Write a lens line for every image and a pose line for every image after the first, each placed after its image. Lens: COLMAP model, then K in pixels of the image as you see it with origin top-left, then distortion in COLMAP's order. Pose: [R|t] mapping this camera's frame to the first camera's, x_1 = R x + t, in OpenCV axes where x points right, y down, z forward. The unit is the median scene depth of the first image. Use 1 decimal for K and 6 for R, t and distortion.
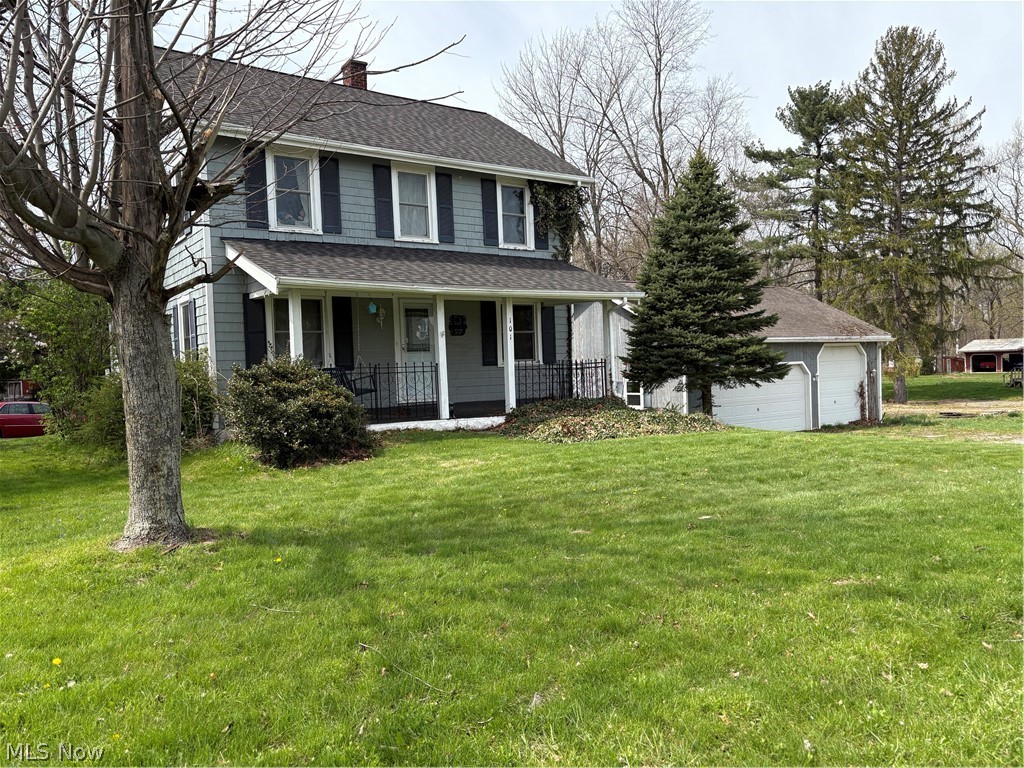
lens RADIAL K [[767.6, 0, 512.0], [0, 767.6, 384.0], [0, 0, 1]] dist [0.007811, 0.003003]
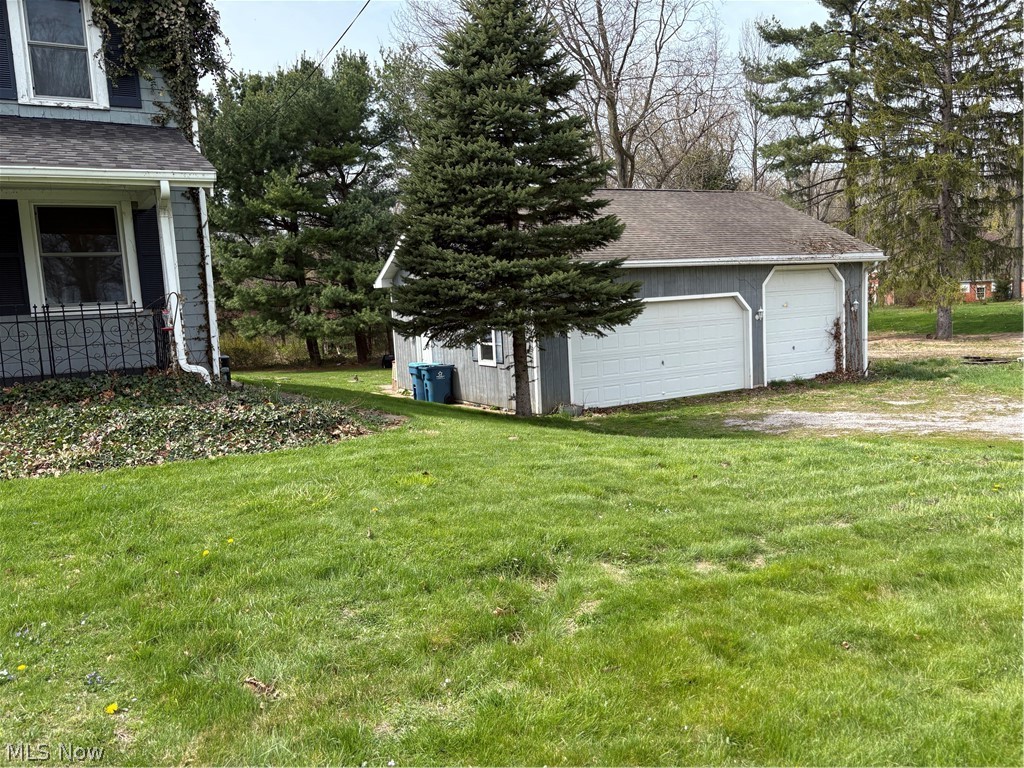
lens RADIAL K [[765.4, 0, 512.0], [0, 765.4, 384.0], [0, 0, 1]] dist [0.104737, -0.143158]
pose [[0.996300, -0.009336, -0.085437, 0.218885], [0.016617, 0.996250, 0.084911, -0.008963], [0.084324, -0.086017, 0.992719, 0.253919]]
